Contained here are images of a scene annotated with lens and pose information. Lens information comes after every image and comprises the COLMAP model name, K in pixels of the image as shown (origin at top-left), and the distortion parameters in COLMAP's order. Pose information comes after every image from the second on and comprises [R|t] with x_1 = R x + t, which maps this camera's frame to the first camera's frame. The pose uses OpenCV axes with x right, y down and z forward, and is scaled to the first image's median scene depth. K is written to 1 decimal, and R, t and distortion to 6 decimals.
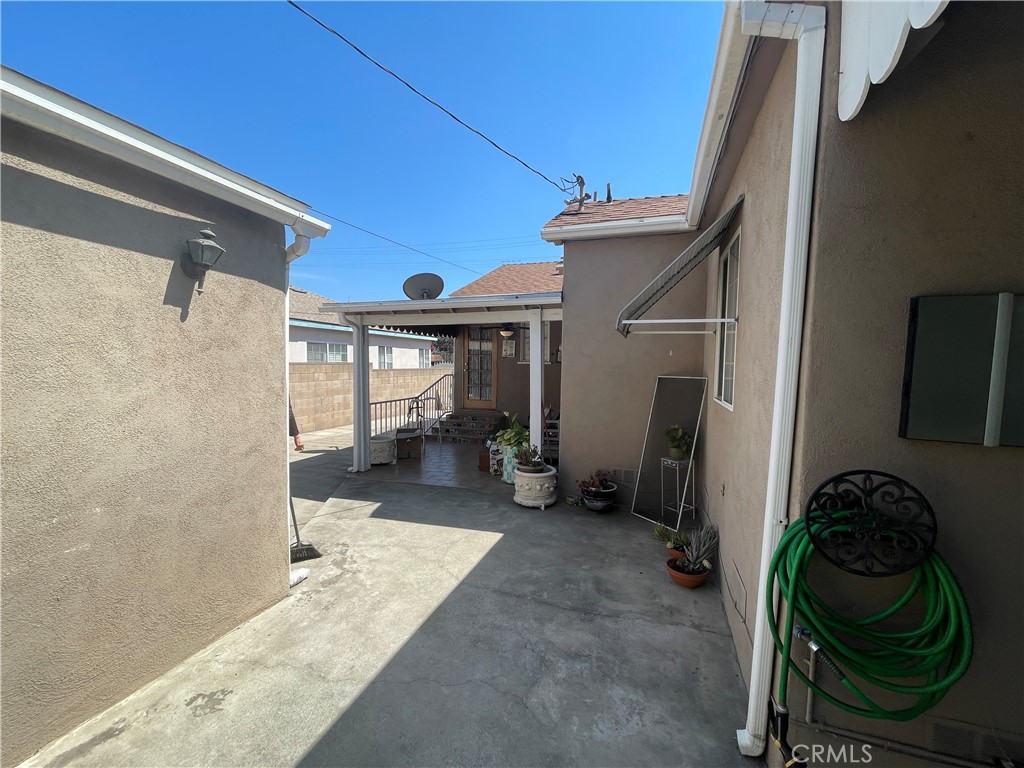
lens RADIAL K [[410.5, 0, 512.9], [0, 410.5, 386.7], [0, 0, 1]] dist [-0.003551, -0.000105]
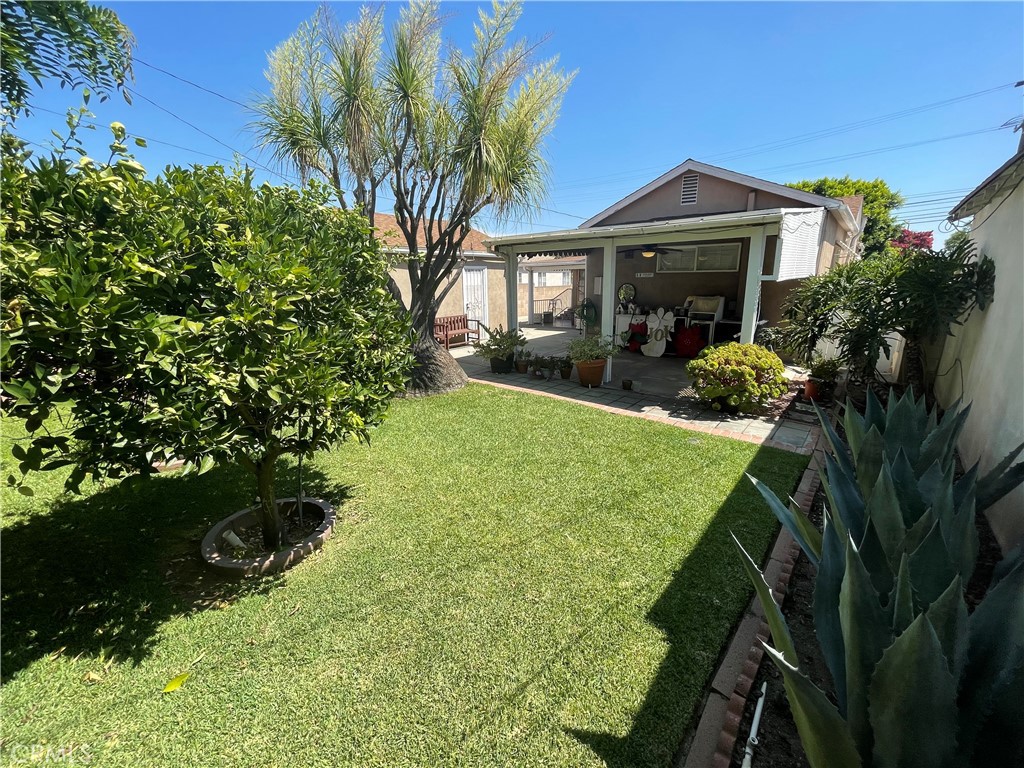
lens RADIAL K [[410.5, 0, 512.5], [0, 410.5, 384.1], [0, 0, 1]] dist [-0.003551, -0.000105]
pose [[0.916993, 0.061617, -0.394115, 0.276107], [0.010058, 0.984113, 0.177261, 0.054220], [0.398776, -0.166511, 0.901805, -0.658754]]
